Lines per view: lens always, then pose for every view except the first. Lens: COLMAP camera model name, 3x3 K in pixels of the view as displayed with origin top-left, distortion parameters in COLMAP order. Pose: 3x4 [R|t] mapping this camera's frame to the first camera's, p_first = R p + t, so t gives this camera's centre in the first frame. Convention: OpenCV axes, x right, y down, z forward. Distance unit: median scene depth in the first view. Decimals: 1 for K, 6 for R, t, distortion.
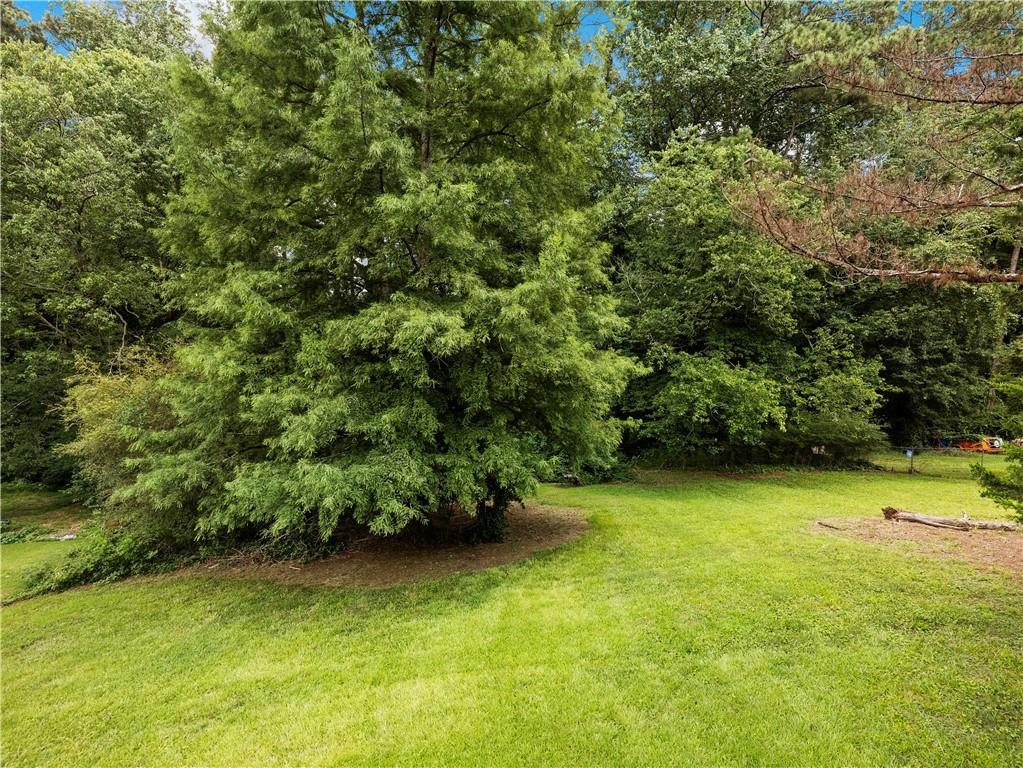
lens RADIAL K [[478.6, 0, 508.8], [0, 478.6, 388.2], [0, 0, 1]] dist [-0.002395, -0.002009]
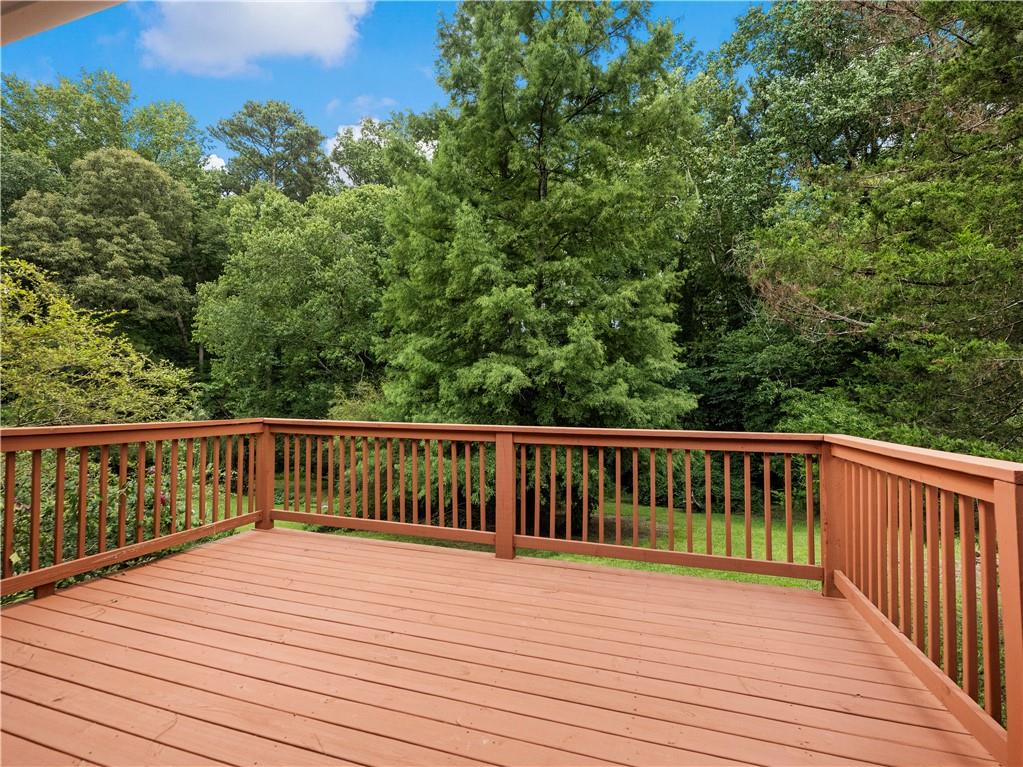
lens RADIAL K [[478.6, 0, 512.5], [0, 478.6, 386.3], [0, 0, 1]] dist [-0.002395, -0.002009]
pose [[0.924476, 0.009061, -0.381133, 0.355721], [-0.032968, 0.997873, -0.056244, -0.002240], [0.379813, 0.064561, 0.922808, -0.351771]]
